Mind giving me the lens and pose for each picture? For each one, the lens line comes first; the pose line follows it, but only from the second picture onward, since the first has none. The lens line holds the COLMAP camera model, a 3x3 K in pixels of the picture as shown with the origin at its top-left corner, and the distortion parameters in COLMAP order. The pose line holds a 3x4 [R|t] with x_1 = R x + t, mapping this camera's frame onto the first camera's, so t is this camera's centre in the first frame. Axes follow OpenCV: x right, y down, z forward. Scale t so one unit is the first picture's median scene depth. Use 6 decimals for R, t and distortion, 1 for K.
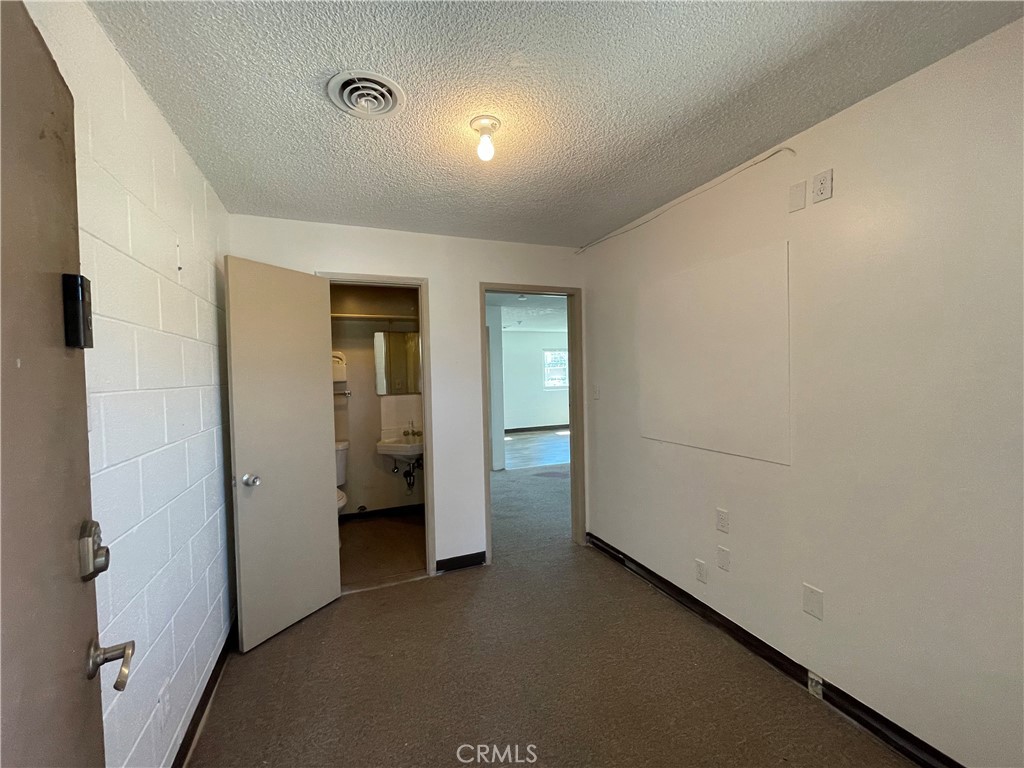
lens RADIAL K [[415.0, 0, 508.6], [0, 415.0, 382.6], [0, 0, 1]] dist [-0.000265, 0.000076]
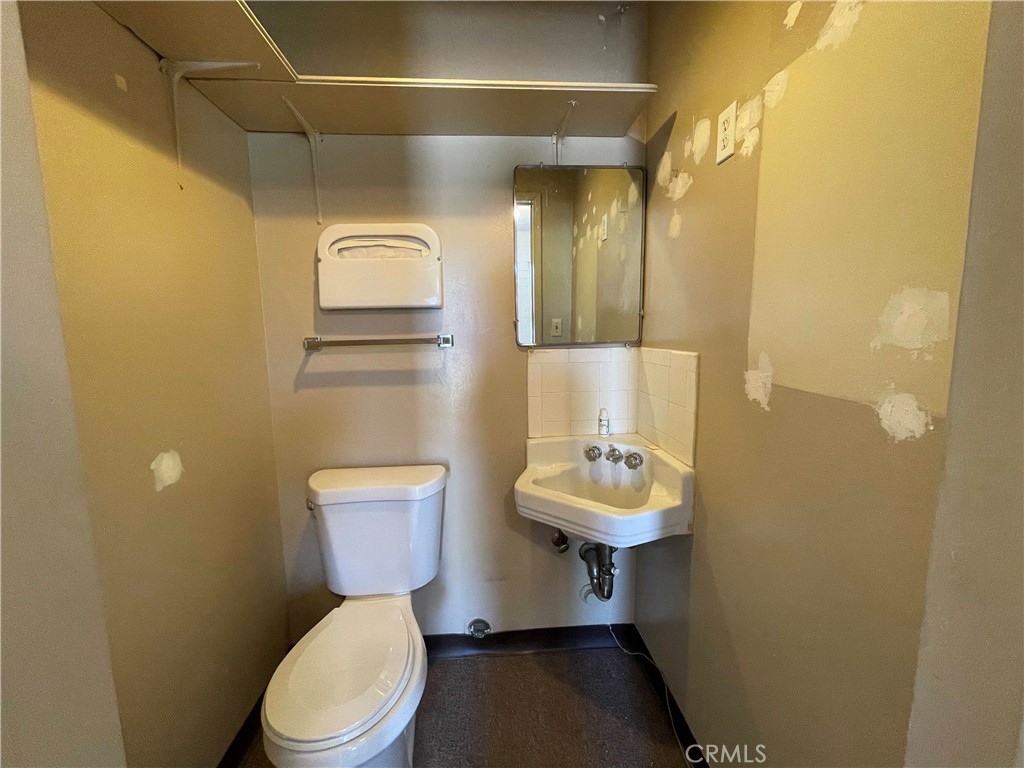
lens RADIAL K [[415.0, 0, 508.6], [0, 415.0, 382.6], [0, 0, 1]] dist [-0.000265, 0.000076]
pose [[0.947061, 0.043728, -0.318062, -0.203797], [-0.009366, 0.994023, 0.108772, 0.021968], [0.320917, -0.100034, 0.941810, 0.640567]]
